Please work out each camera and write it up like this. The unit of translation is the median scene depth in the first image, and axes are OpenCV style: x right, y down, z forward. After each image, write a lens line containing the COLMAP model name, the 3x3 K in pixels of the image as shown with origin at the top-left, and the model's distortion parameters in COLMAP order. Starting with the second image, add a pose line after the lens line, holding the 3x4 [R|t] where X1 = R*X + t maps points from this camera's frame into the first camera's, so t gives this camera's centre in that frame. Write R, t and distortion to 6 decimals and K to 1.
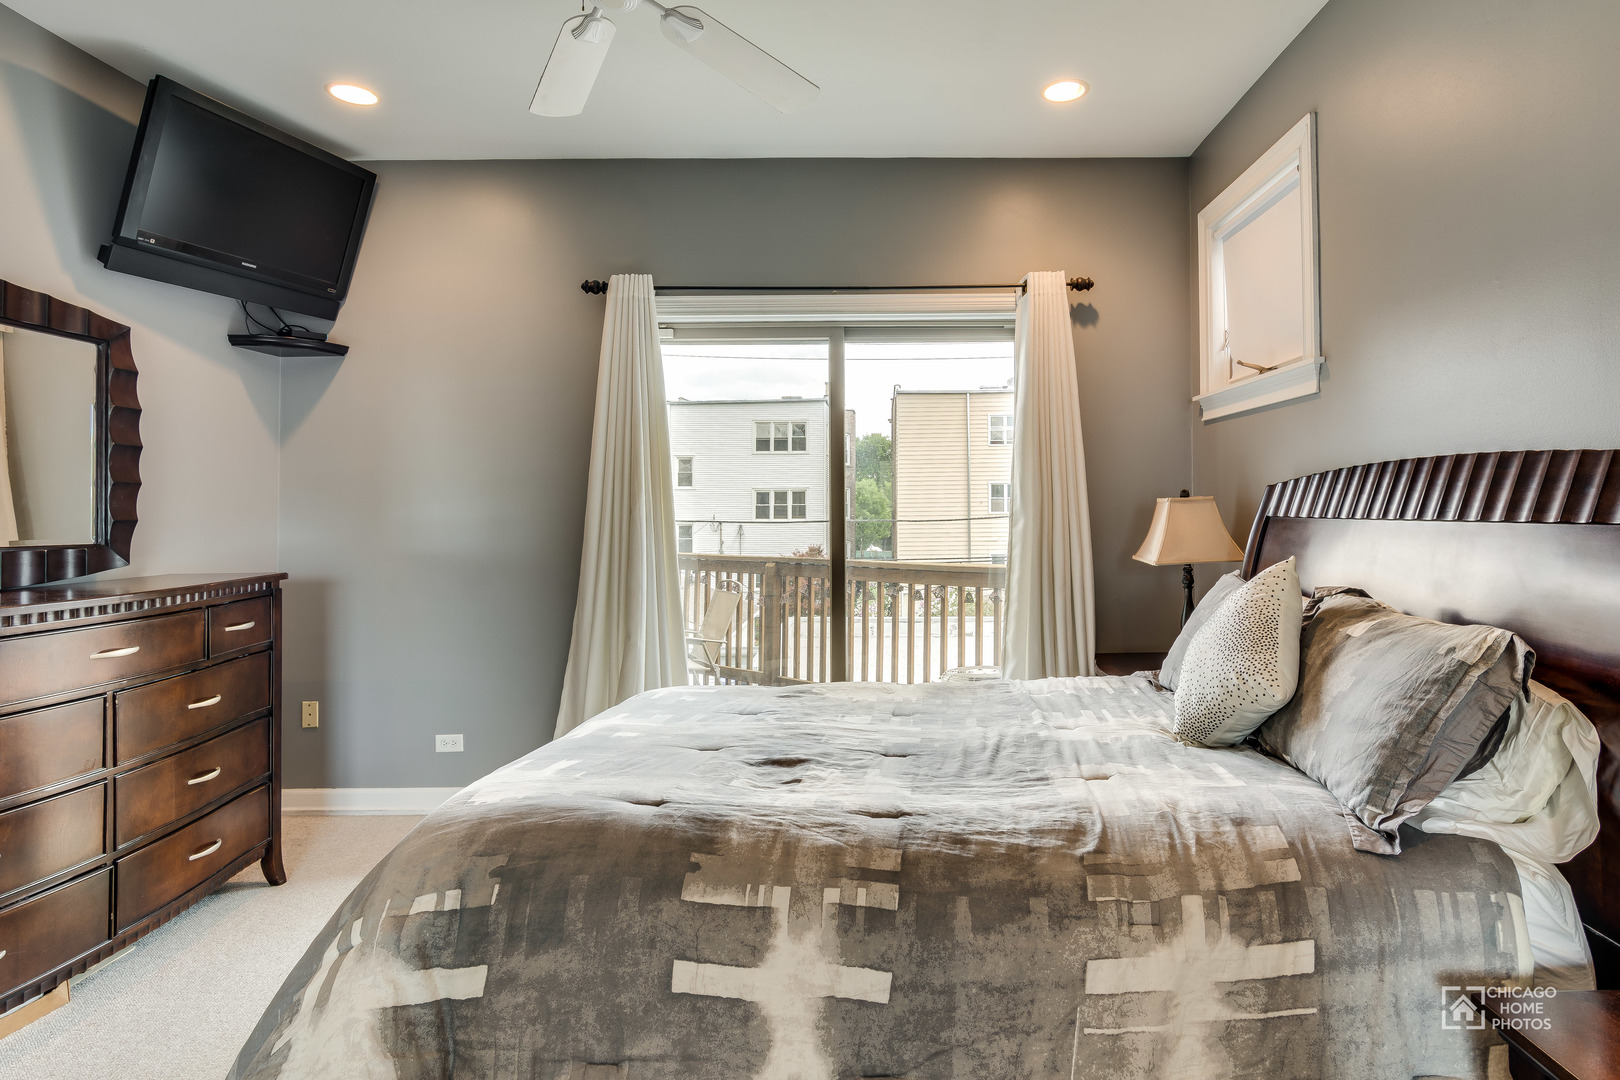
lens RADIAL K [[867.2, 0, 865.1], [0, 867.2, 479.6], [0, 0, 1]] dist [-0.006548, 0.001202]
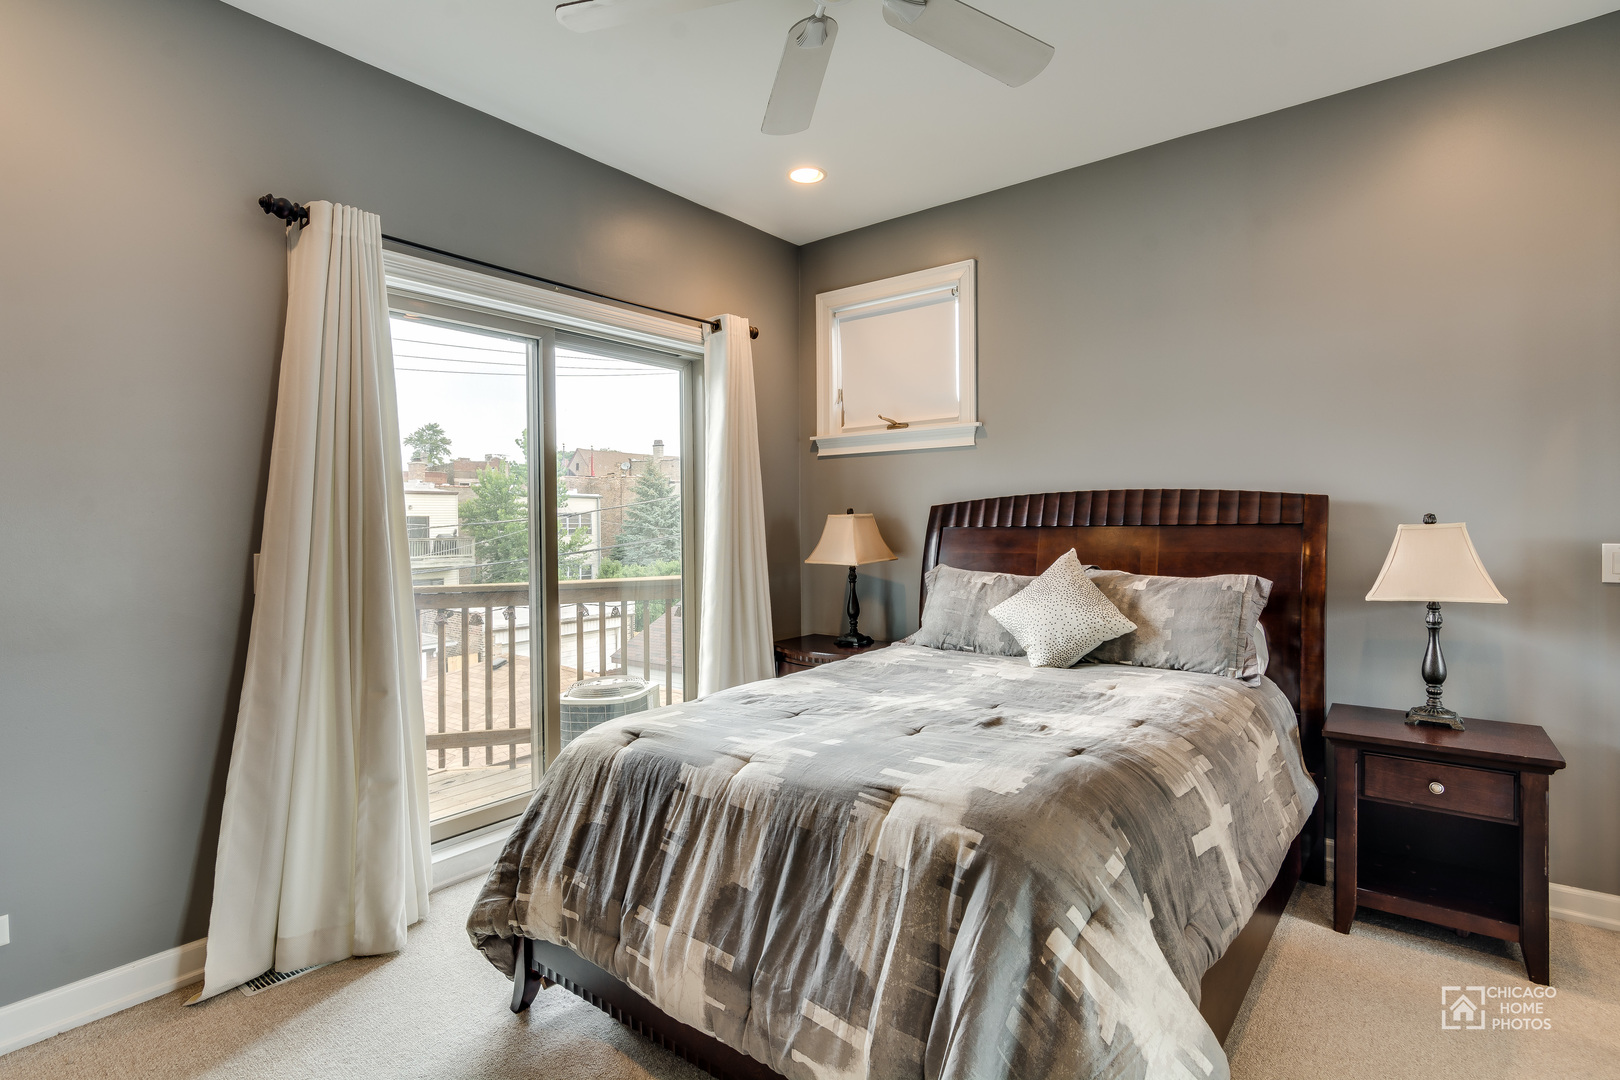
lens RADIAL K [[809.5, 0, 820.0], [0, 809.5, 542.2], [0, 0, 1]] dist [-0.004483, 0.002022]
pose [[0.610763, -0.019115, 0.791583, -0.575496], [-0.017103, 0.999157, 0.037323, 0.015712], [-0.791629, -0.036334, 0.609921, 0.251209]]
